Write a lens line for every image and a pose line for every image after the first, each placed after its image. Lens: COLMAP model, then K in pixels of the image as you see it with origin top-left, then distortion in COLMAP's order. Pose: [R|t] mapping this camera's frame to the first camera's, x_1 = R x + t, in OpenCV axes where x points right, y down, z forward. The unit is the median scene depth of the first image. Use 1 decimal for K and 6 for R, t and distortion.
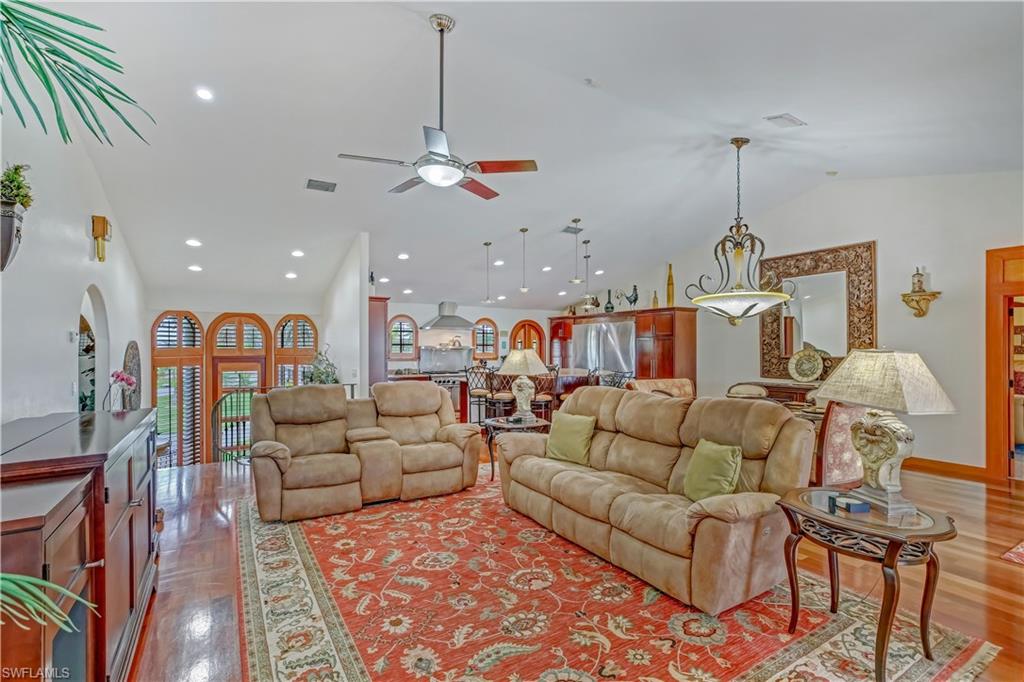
lens RADIAL K [[471.8, 0, 515.8], [0, 471.8, 347.5], [0, 0, 1]] dist [-0.012205, 0.001164]
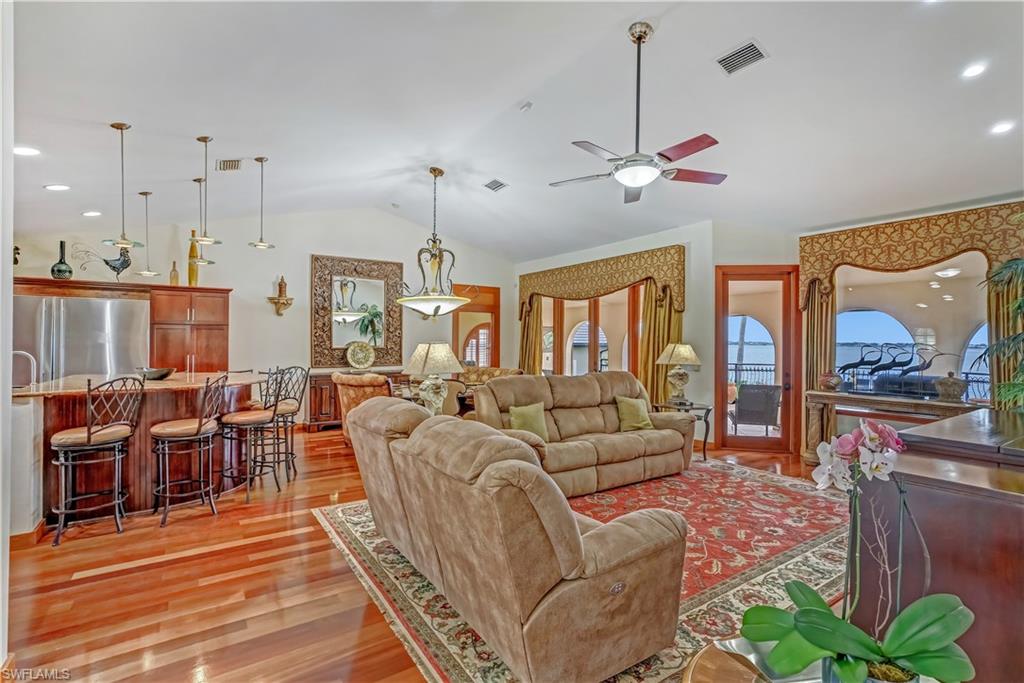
lens RADIAL K [[471.8, 0, 517.2], [0, 471.8, 341.1], [0, 0, 1]] dist [-0.012205, 0.001164]
pose [[-0.027618, -0.001350, 0.999618, -0.414029], [-0.006917, 0.999975, 0.001159, -0.000682], [-0.999595, -0.006882, -0.027627, 0.450509]]
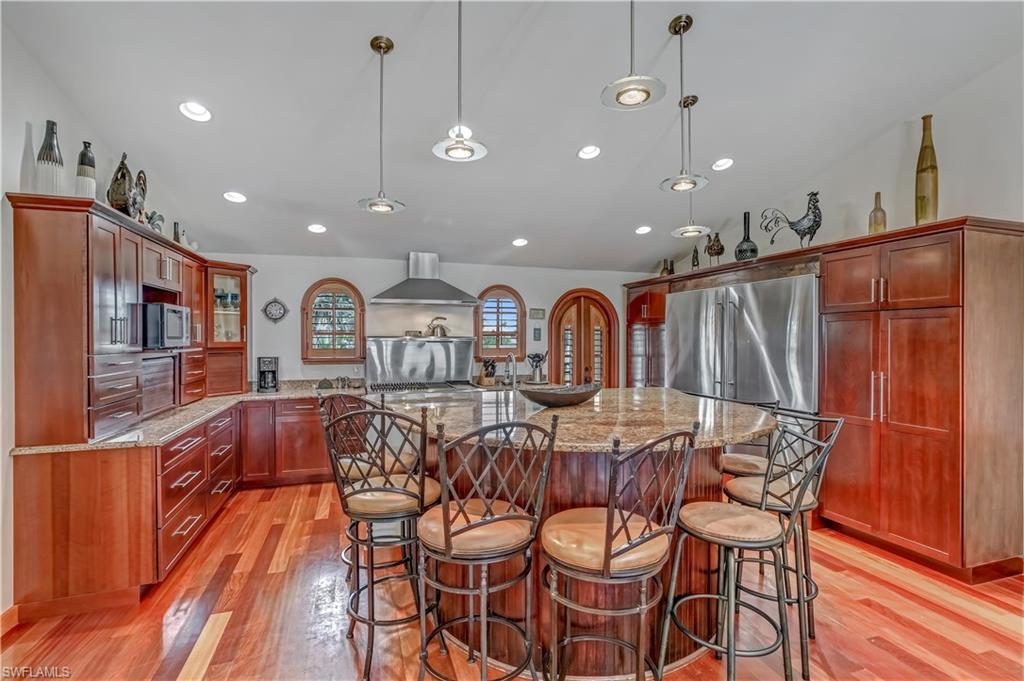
lens RADIAL K [[471.8, 0, 512.0], [0, 471.8, 337.7], [0, 0, 1]] dist [-0.012205, 0.001164]
pose [[0.969694, -0.001056, -0.244322, 0.090958], [-0.000635, 0.999976, -0.006842, 0.002694], [0.244324, 0.006790, 0.969670, 0.513639]]
